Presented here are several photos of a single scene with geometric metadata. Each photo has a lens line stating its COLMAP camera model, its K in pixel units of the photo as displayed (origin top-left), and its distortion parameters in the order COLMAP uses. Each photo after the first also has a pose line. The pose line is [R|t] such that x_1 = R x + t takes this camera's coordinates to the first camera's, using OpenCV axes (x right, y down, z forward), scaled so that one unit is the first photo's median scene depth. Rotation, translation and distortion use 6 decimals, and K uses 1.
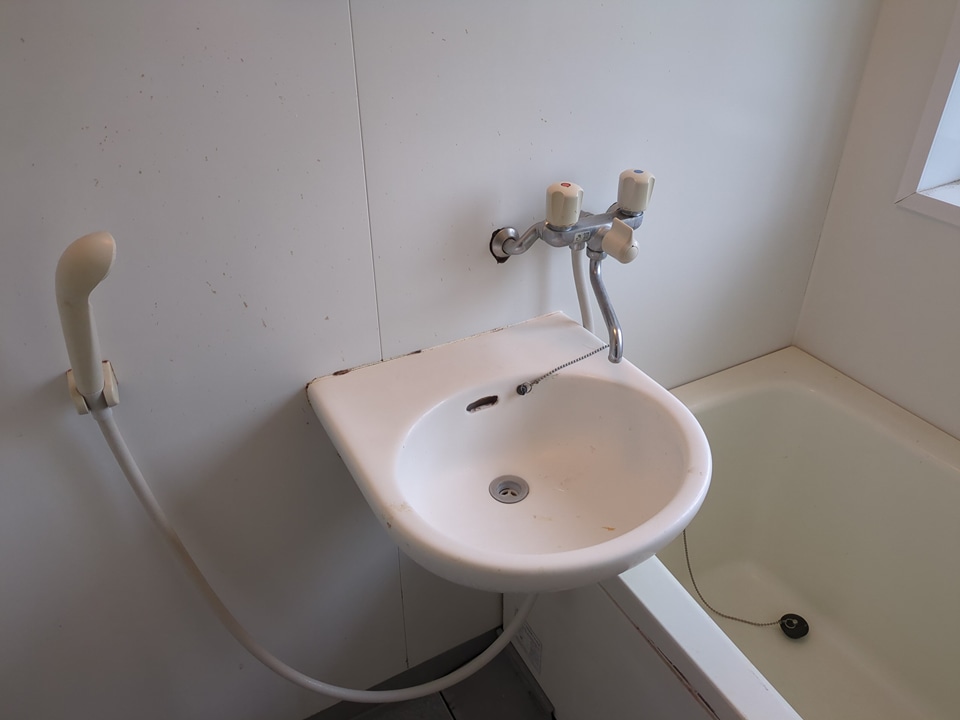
lens RADIAL K [[720.6, 0, 478.8], [0, 720.6, 351.8], [0, 0, 1]] dist [0.035456, -0.020781]
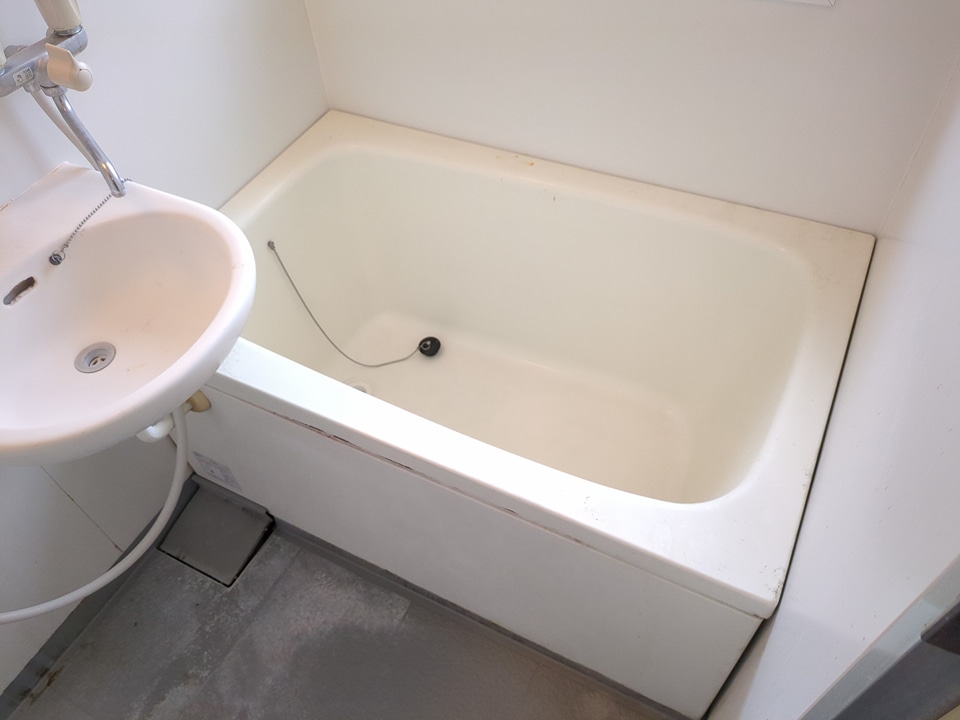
lens RADIAL K [[720.6, 0, 472.4], [0, 720.6, 367.3], [0, 0, 1]] dist [0.035456, -0.020781]
pose [[0.828675, -0.459685, 0.319355, 0.144751], [0.351673, 0.871466, 0.341868, 0.042090], [-0.435458, -0.170989, 0.883821, -0.111825]]
